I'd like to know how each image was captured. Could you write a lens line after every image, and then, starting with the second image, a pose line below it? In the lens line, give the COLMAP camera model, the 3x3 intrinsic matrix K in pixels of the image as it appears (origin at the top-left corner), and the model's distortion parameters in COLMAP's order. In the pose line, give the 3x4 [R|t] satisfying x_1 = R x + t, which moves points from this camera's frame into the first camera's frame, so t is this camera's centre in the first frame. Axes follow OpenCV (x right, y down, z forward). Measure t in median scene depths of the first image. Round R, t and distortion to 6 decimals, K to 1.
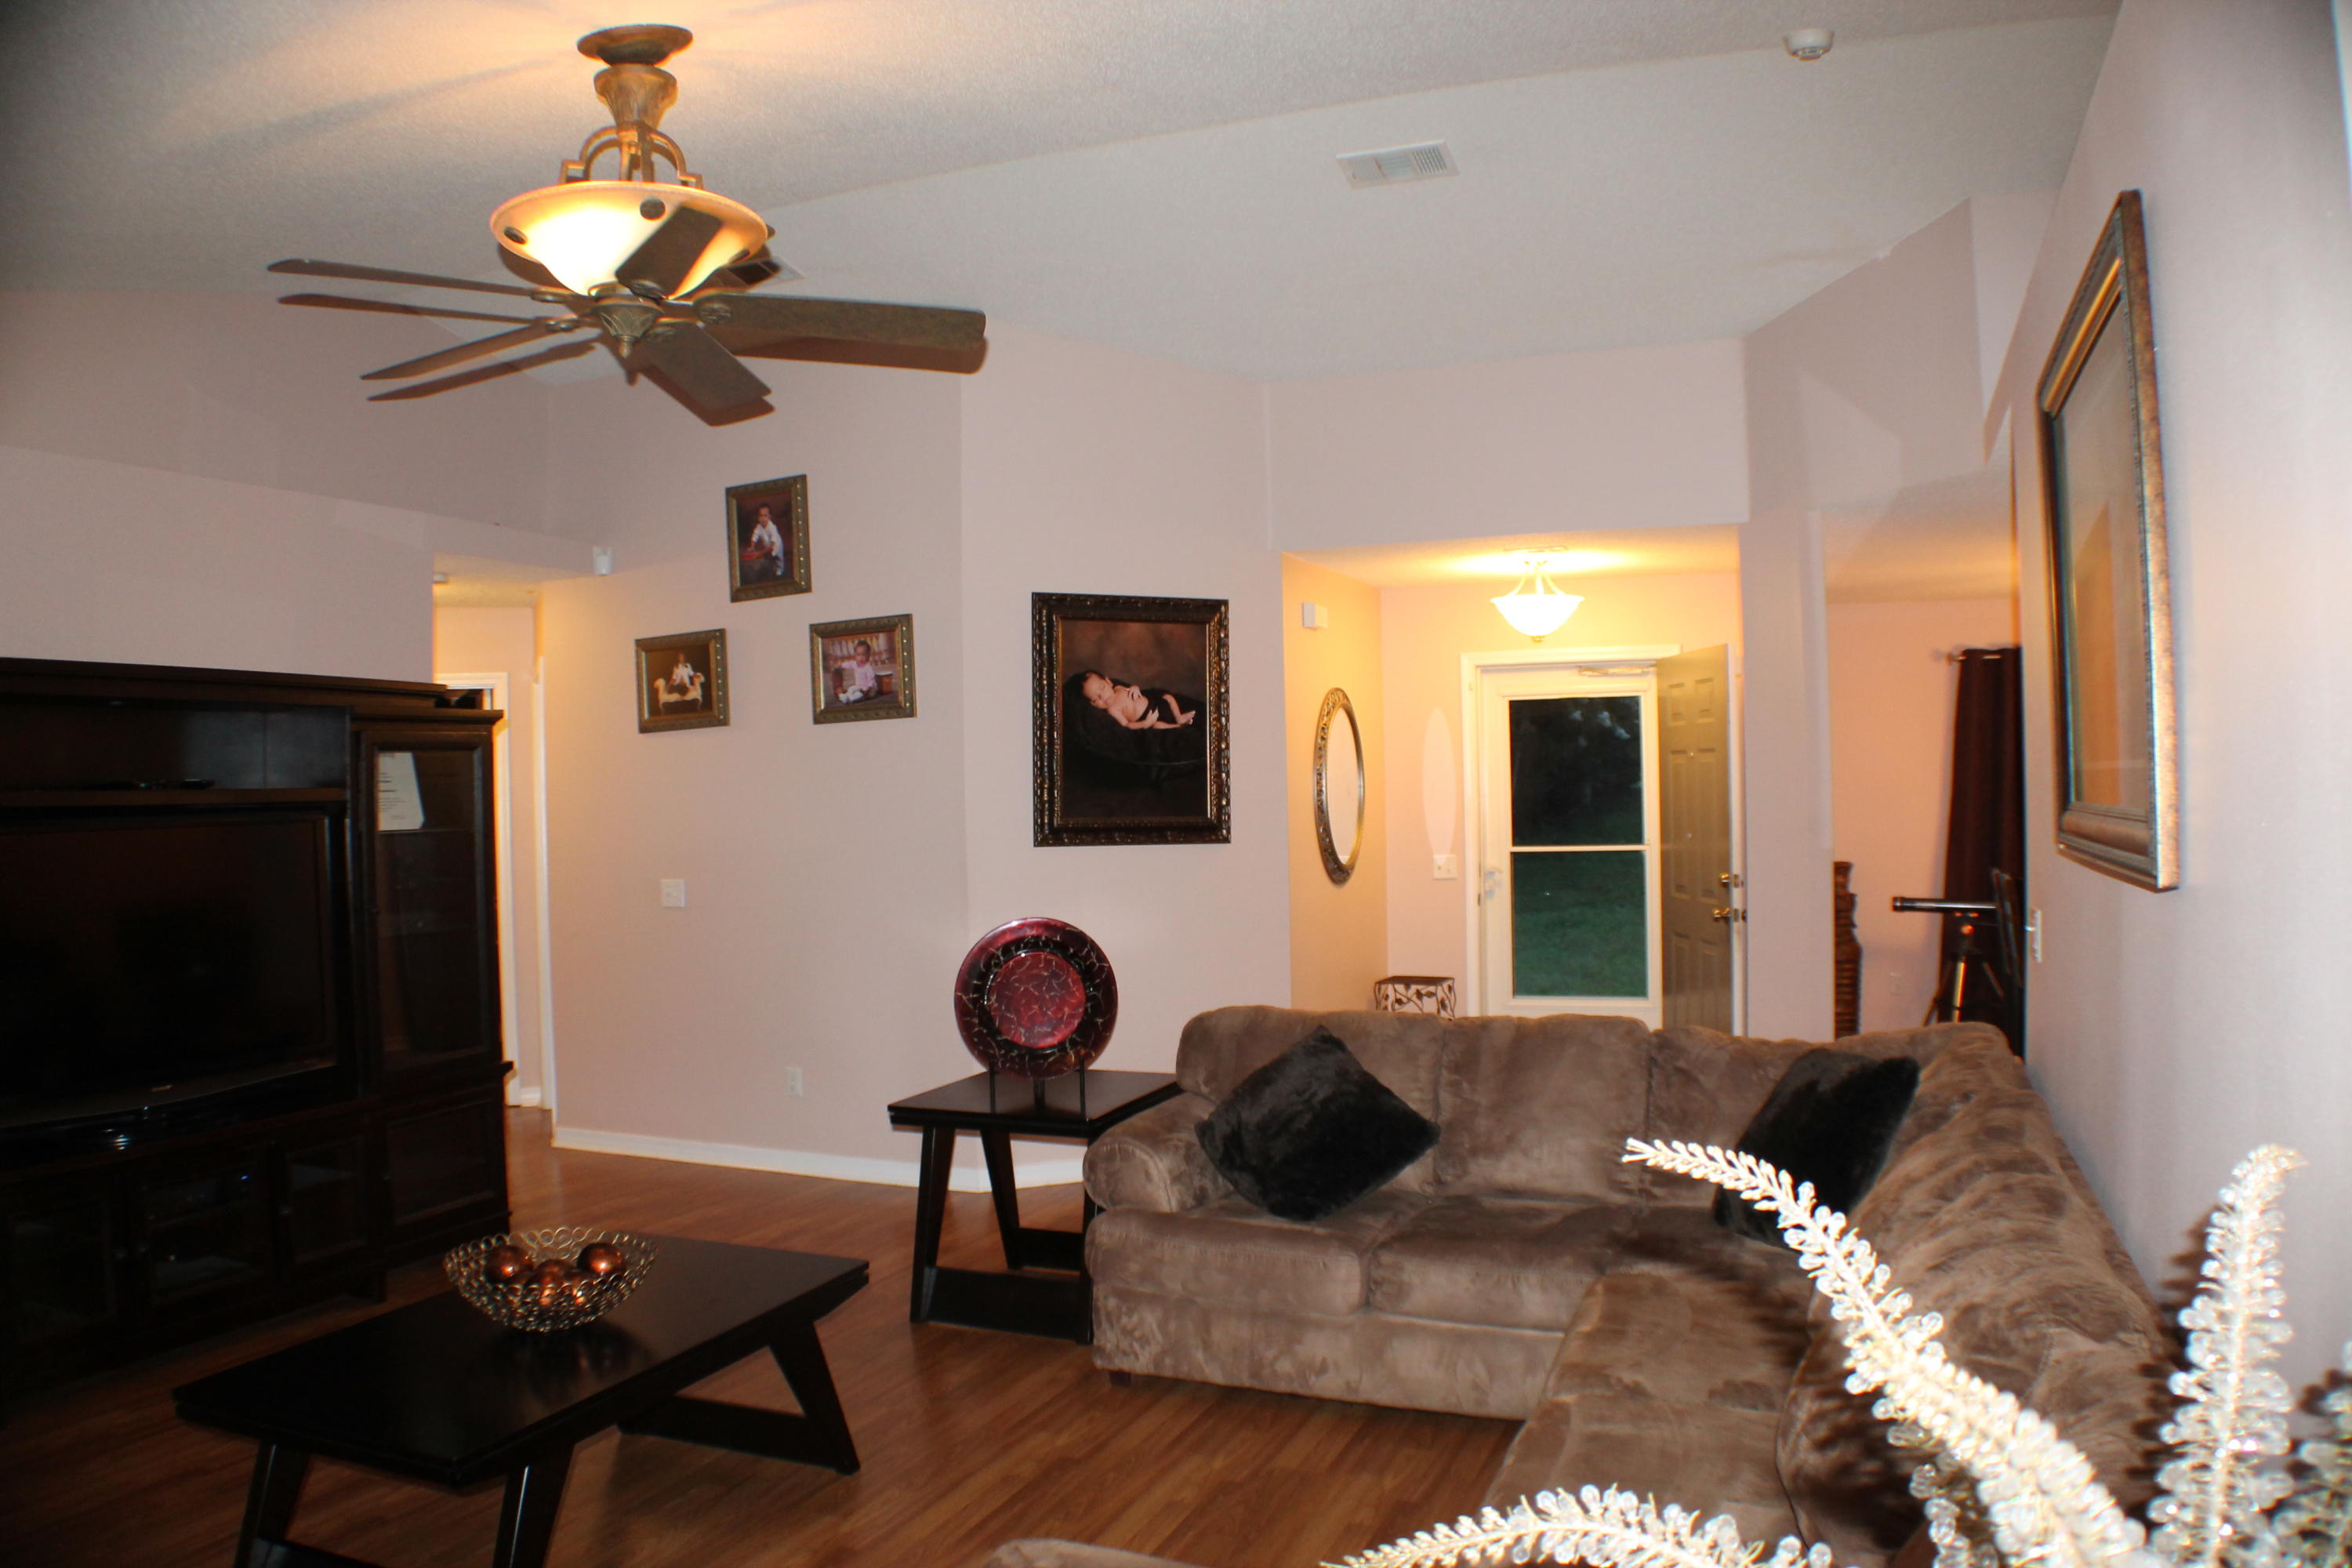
lens RADIAL K [[1709.0, 0, 1174.1], [0, 1709.0, 746.2], [0, 0, 1]] dist [-0.218866, 0.078237]
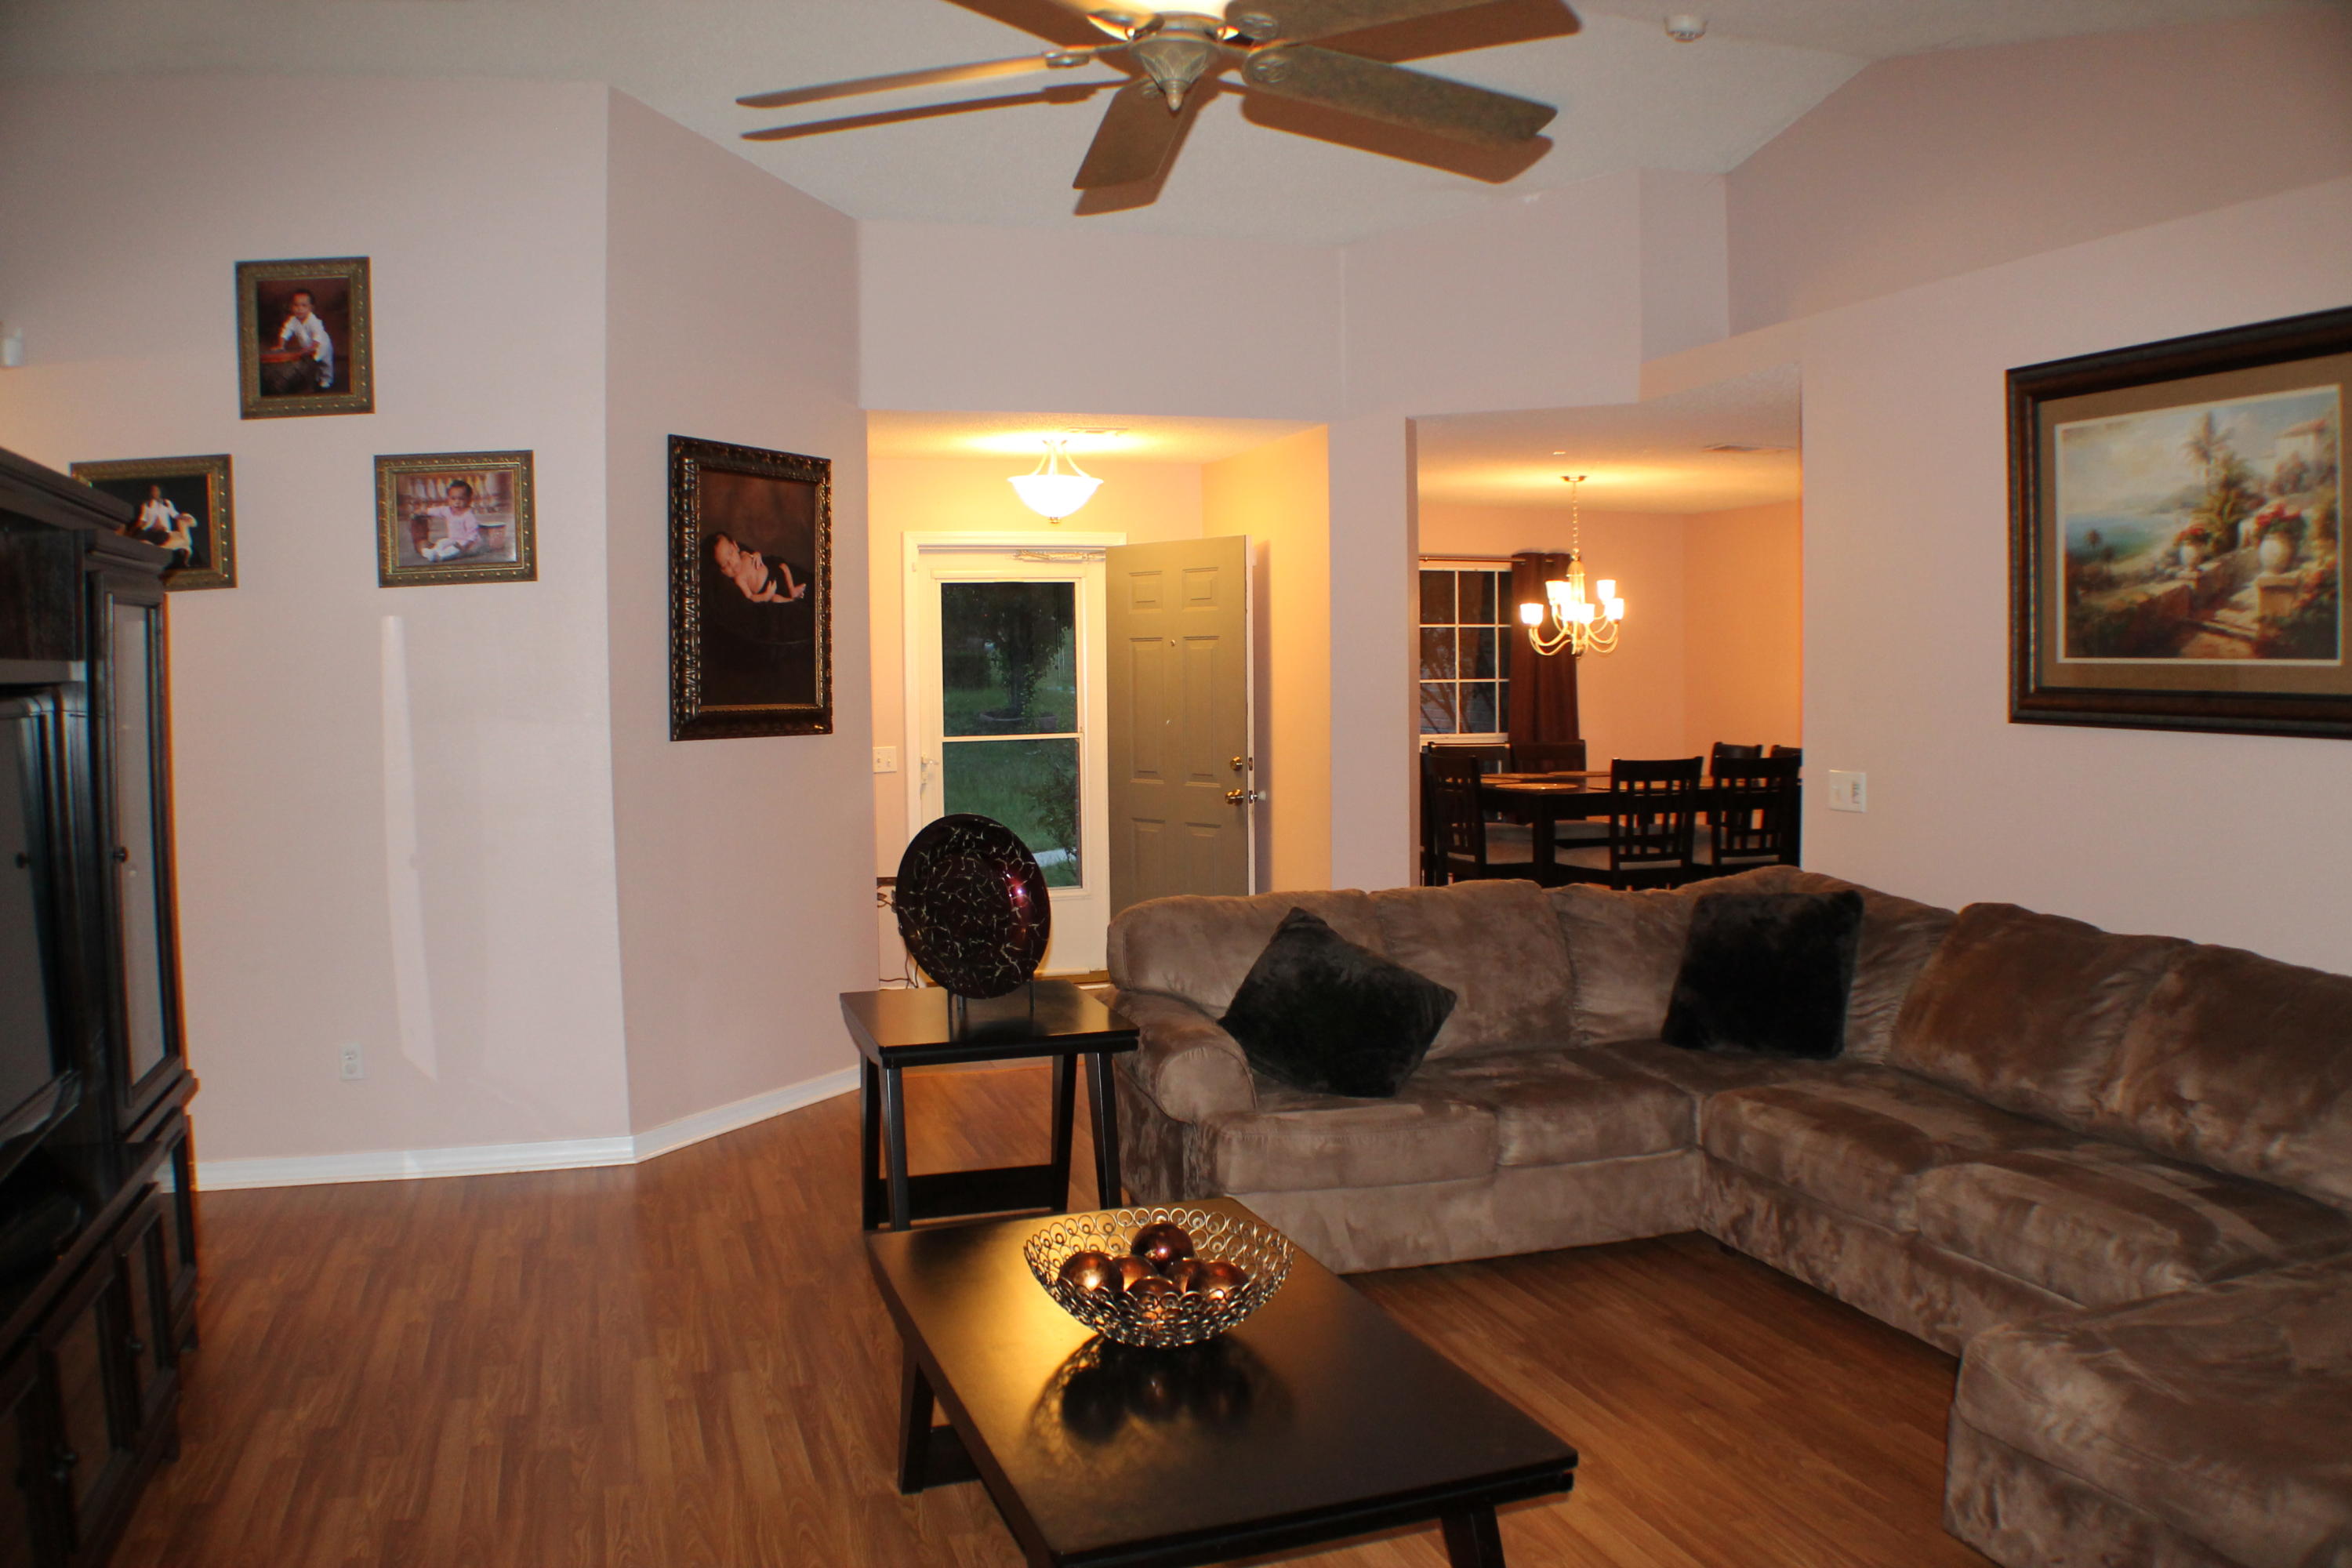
lens RADIAL K [[1805.3, 0, 1176.0], [0, 1805.3, 784.0], [0, 0, 1]] dist [-0.169071, 0.001354]
pose [[0.772162, -0.033072, 0.634565, -0.436430], [-0.016960, 0.997216, 0.072610, 0.012345], [-0.635200, -0.066829, 0.769451, 0.167558]]
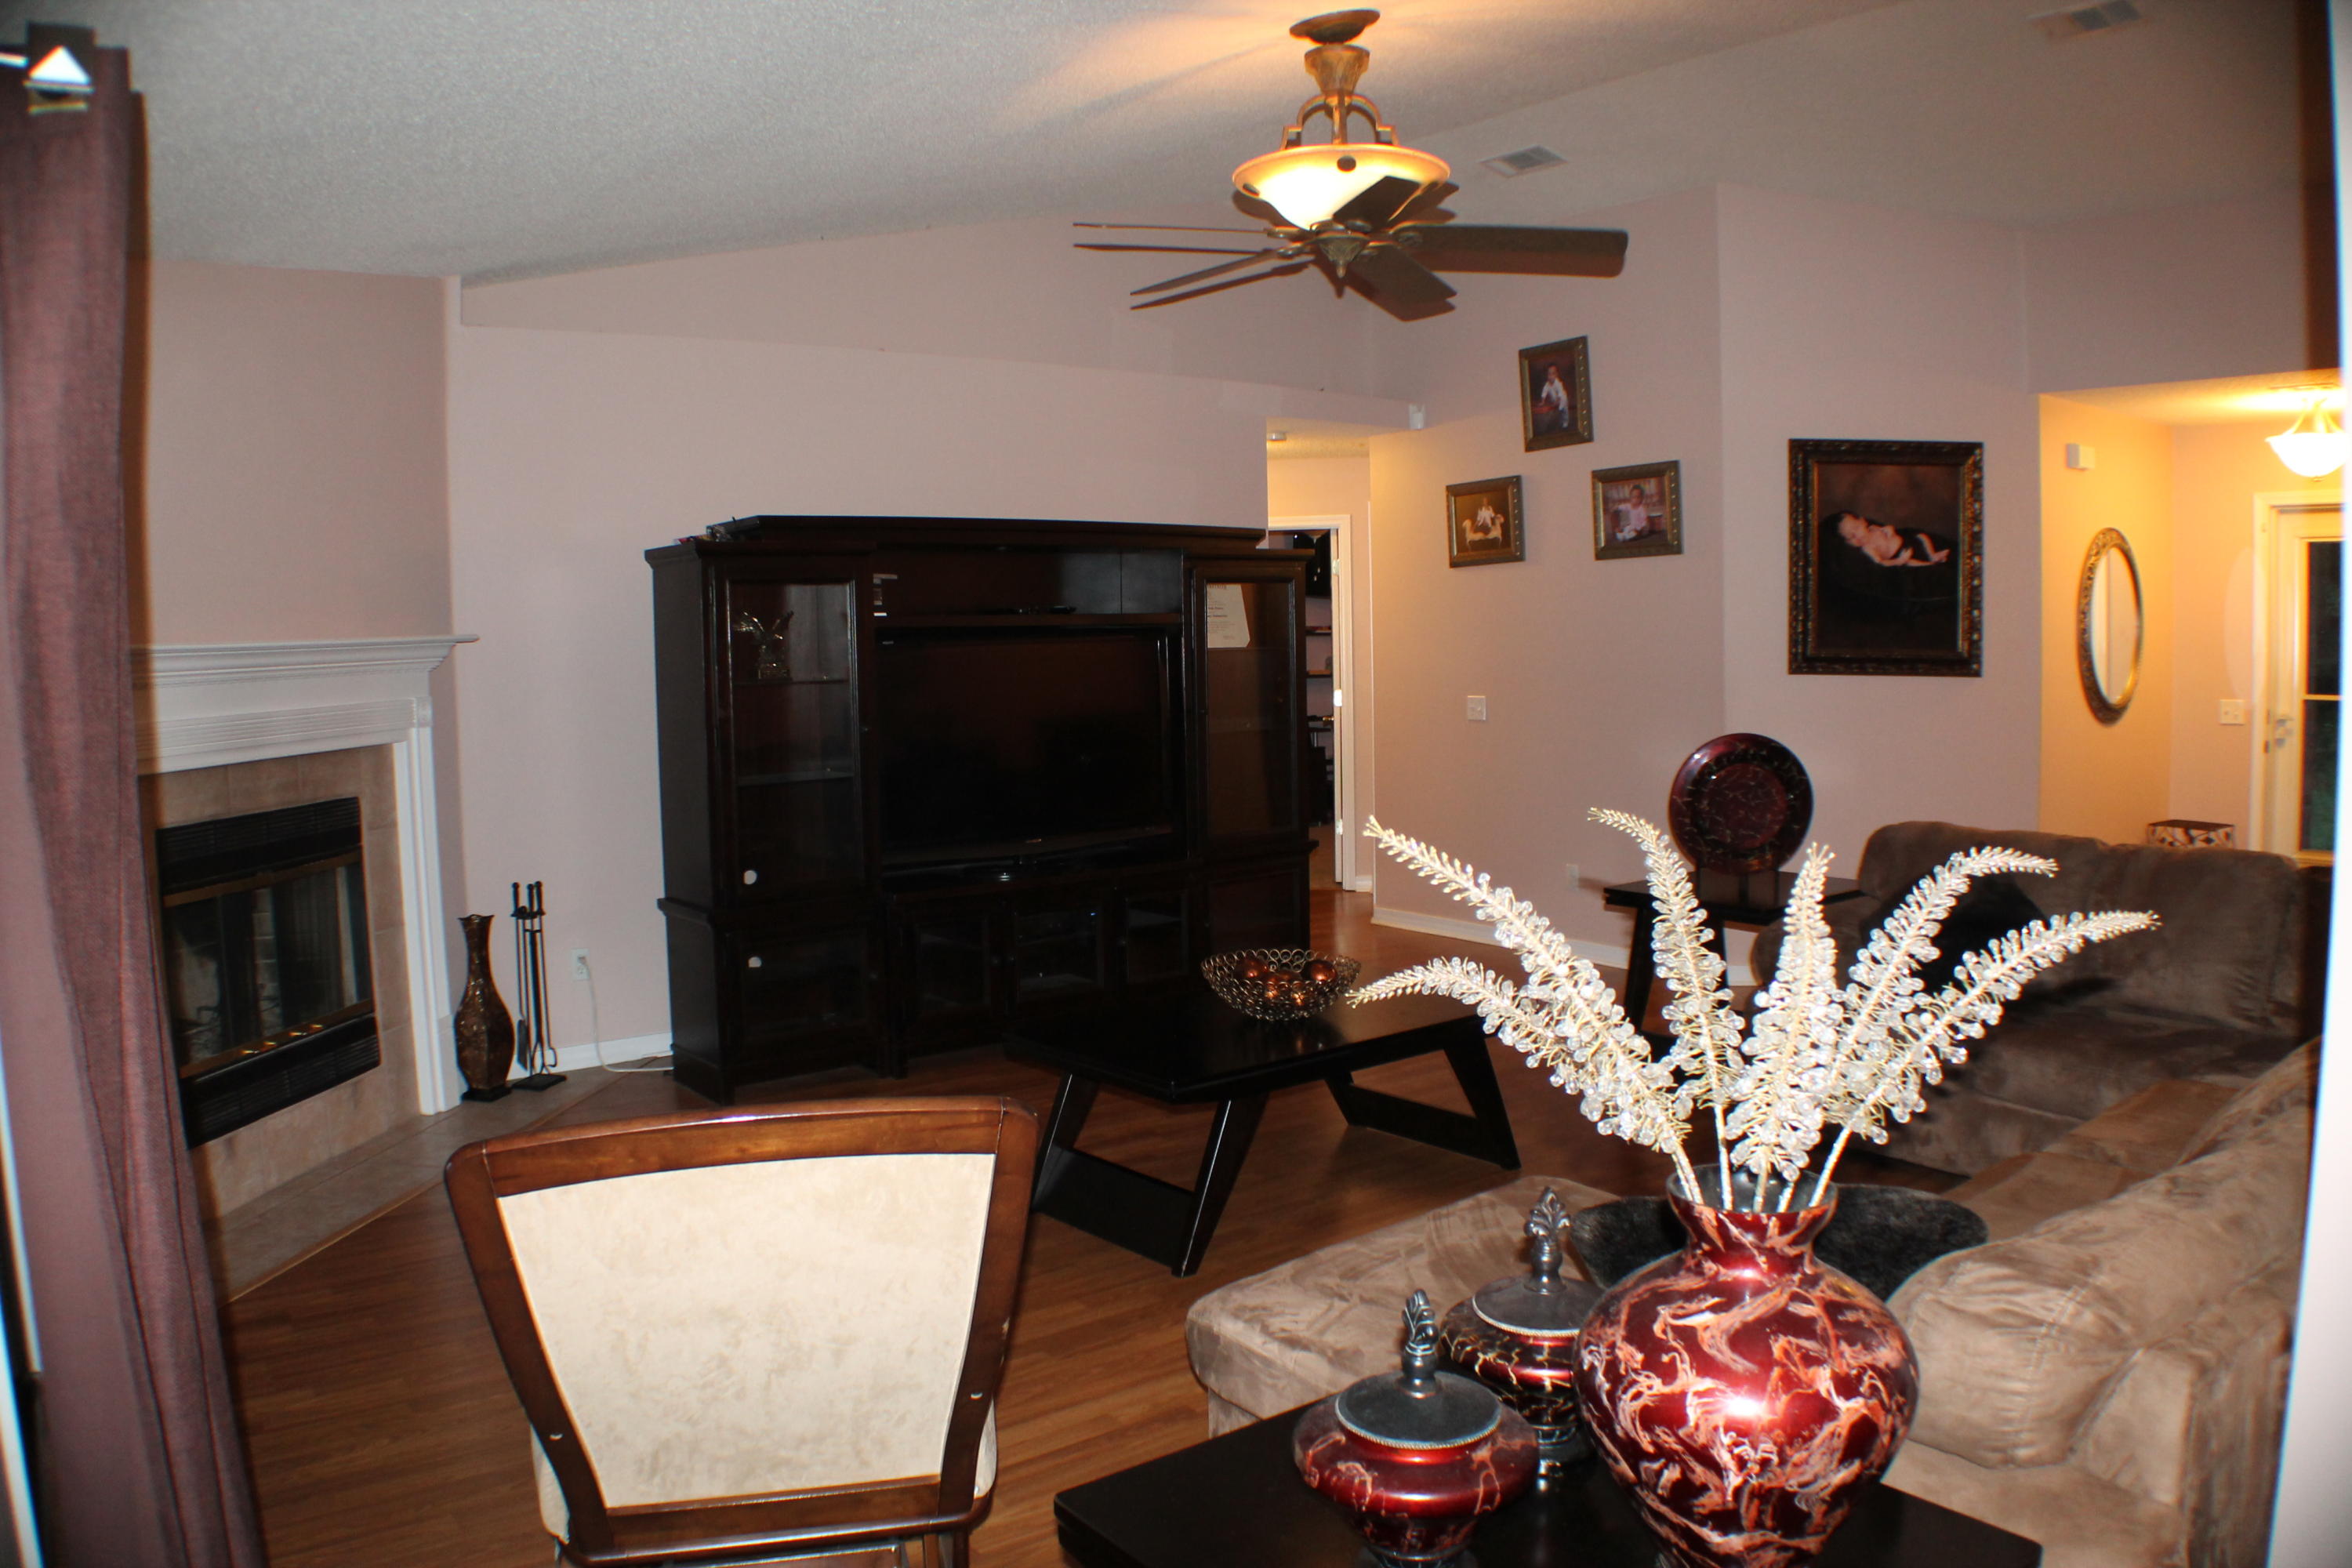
lens RADIAL K [[1709.0, 0, 1174.1], [0, 1709.0, 746.2], [0, 0, 1]] dist [-0.218866, 0.078237]
pose [[0.863271, 0.044577, -0.502768, 0.111243], [0.004837, 0.995316, 0.096554, 0.000643], [0.504717, -0.085784, 0.859012, -0.105315]]
